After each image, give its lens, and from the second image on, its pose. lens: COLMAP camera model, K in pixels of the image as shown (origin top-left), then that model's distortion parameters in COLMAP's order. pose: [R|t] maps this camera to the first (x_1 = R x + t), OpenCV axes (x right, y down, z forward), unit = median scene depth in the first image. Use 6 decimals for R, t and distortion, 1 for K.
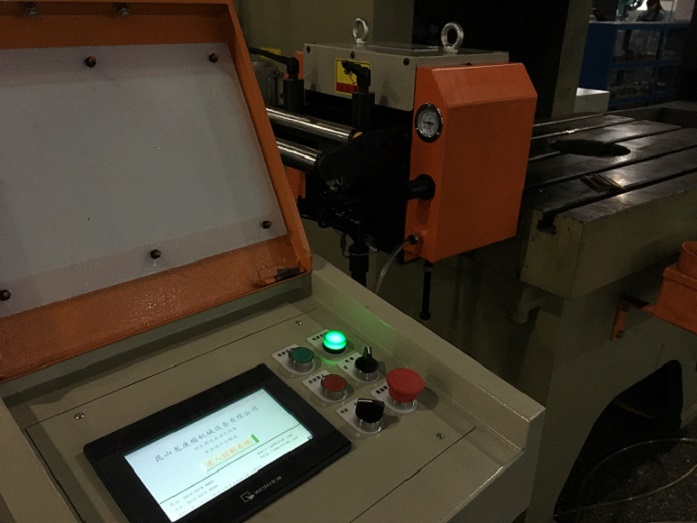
lens RADIAL K [[593.3, 0, 348.5], [0, 593.3, 261.5], [0, 0, 1]] dist [0.100473, -0.144479]
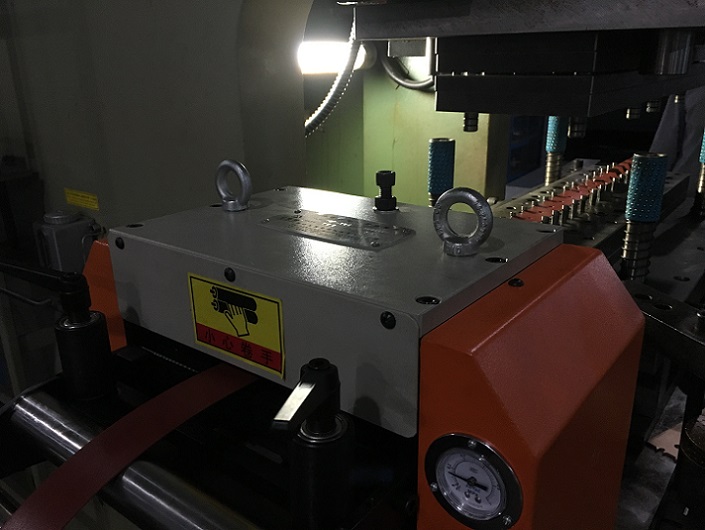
lens RADIAL K [[600.1, 0, 352.5], [0, 600.1, 265.0], [0, 0, 1]] dist [0.100473, -0.144479]
pose [[0.969600, -0.113963, 0.216537, -0.000135], [0.129077, 0.989998, -0.056940, -0.336351], [-0.207883, 0.083159, 0.974612, 0.616683]]
